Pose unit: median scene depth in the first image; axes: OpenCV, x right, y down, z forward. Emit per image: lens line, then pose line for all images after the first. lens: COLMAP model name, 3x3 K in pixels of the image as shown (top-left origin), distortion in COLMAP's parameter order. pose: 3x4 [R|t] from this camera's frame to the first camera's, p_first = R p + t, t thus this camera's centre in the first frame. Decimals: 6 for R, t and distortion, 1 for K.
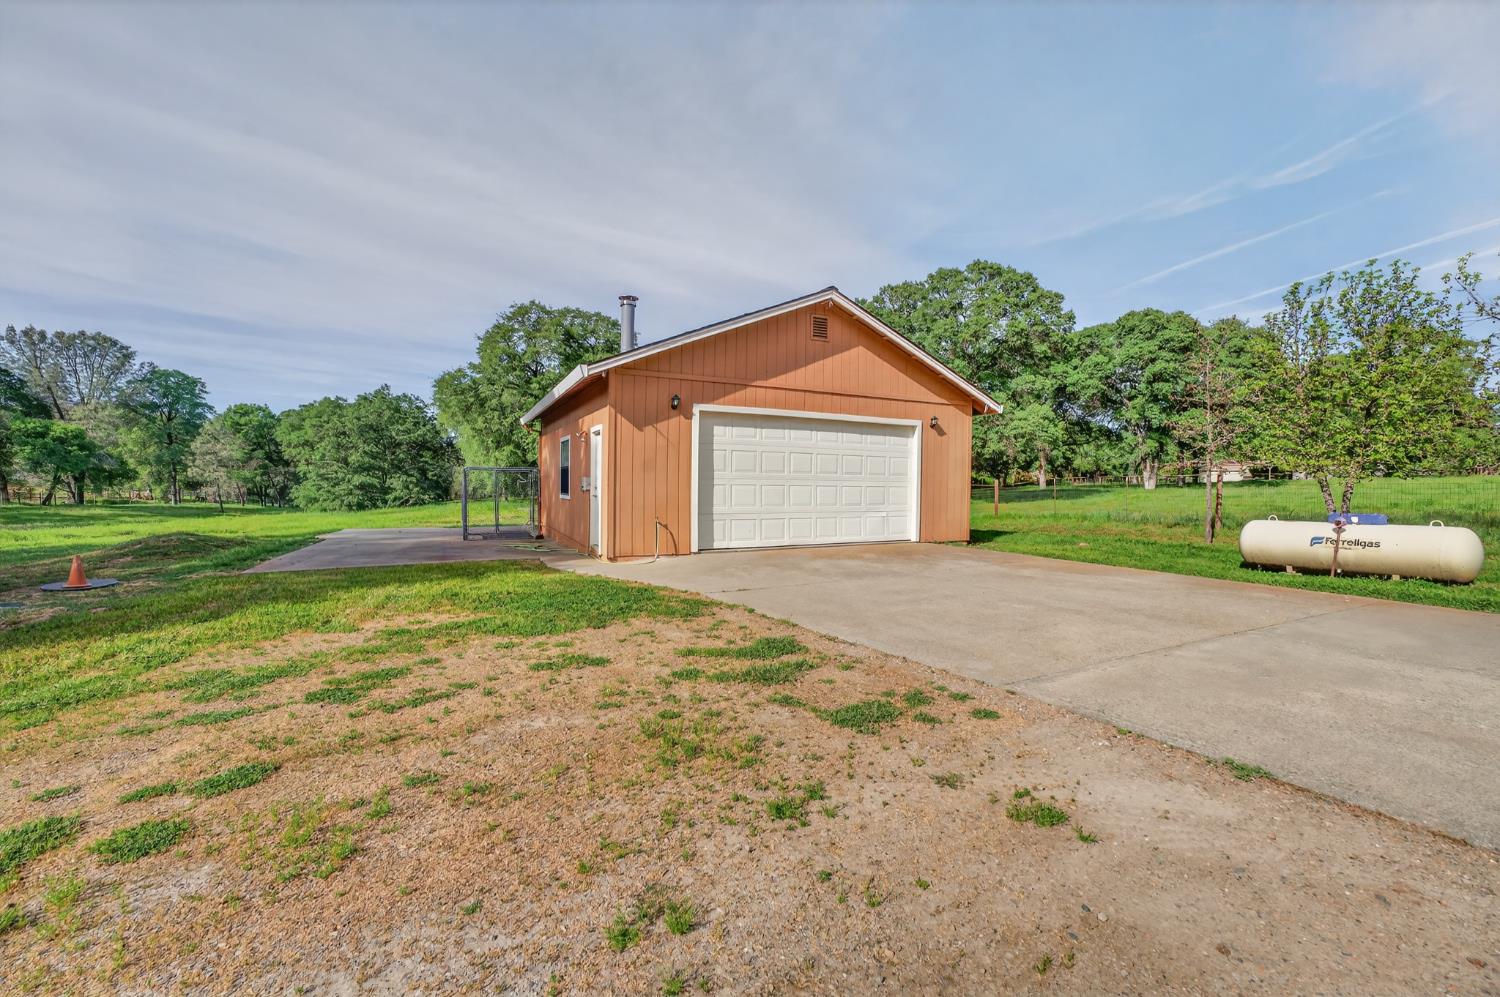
lens RADIAL K [[599.0, 0, 766.5], [0, 599.0, 486.7], [0, 0, 1]] dist [0.008978, 0.000749]
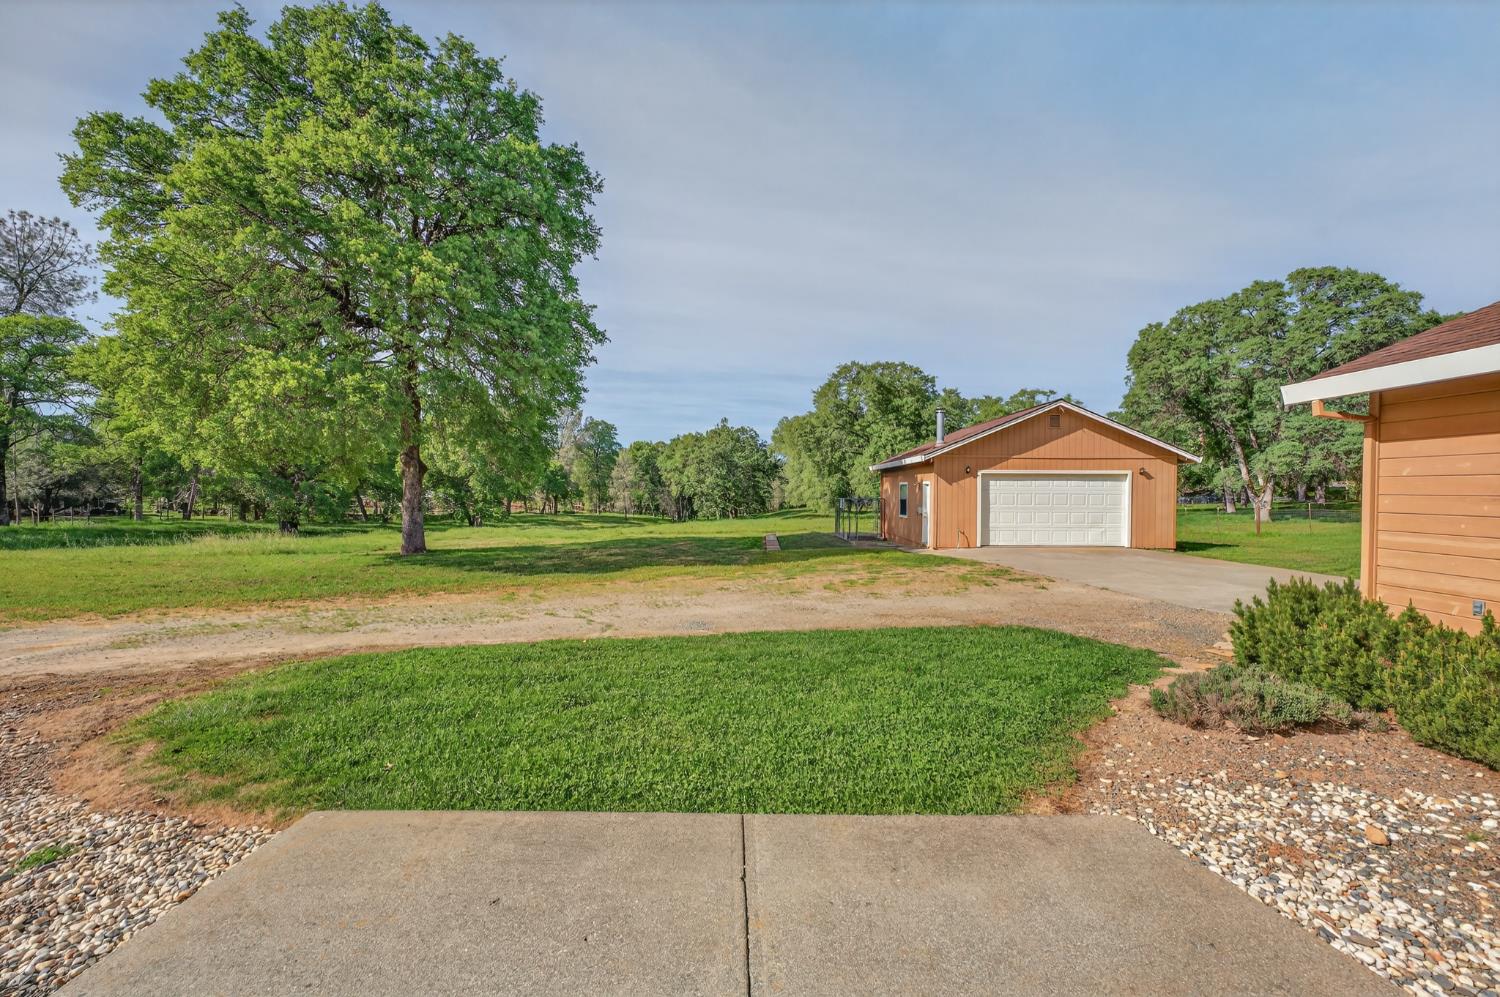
lens RADIAL K [[599.0, 0, 751.3], [0, 599.0, 492.1], [0, 0, 1]] dist [0.008978, 0.000749]
pose [[0.875977, -0.009987, -0.482249, 0.128903], [0.003990, 0.999901, -0.013458, -0.032744], [0.482336, 0.009865, 0.875931, -0.789010]]
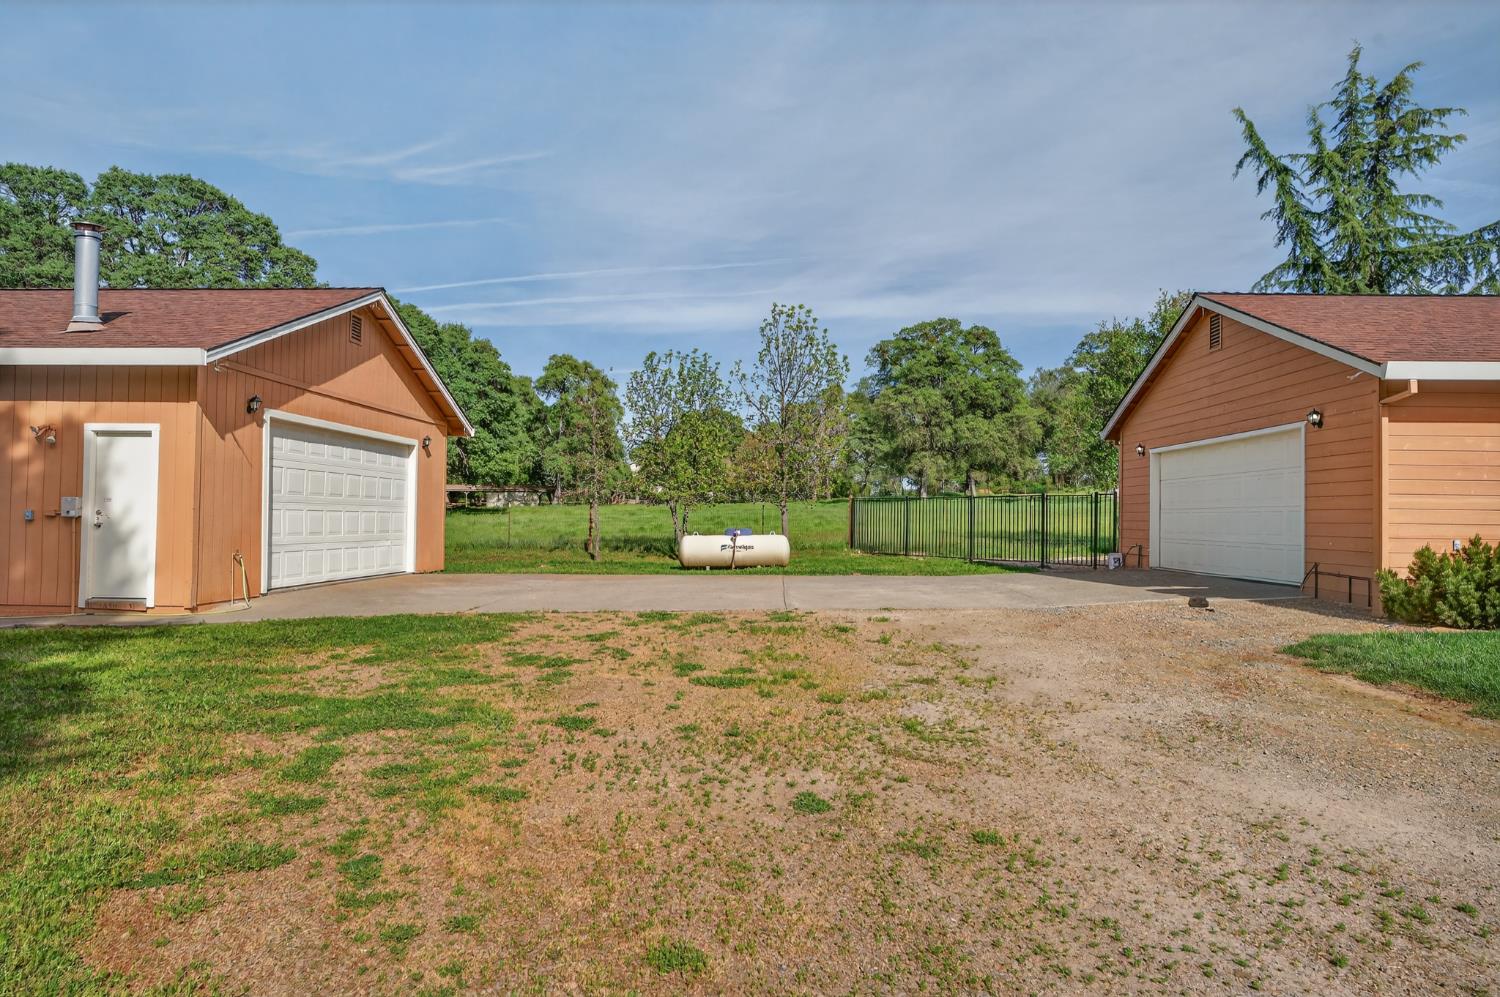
lens RADIAL K [[925.9, 0, 747.5], [0, 925.9, 502.6], [0, 0, 1]] dist [-0.003783, 0.000249]
pose [[0.504012, 0.010796, 0.863629, -0.643311], [0.003353, 0.999890, -0.014457, 0.006560], [-0.863690, 0.010182, 0.503920, -0.137966]]
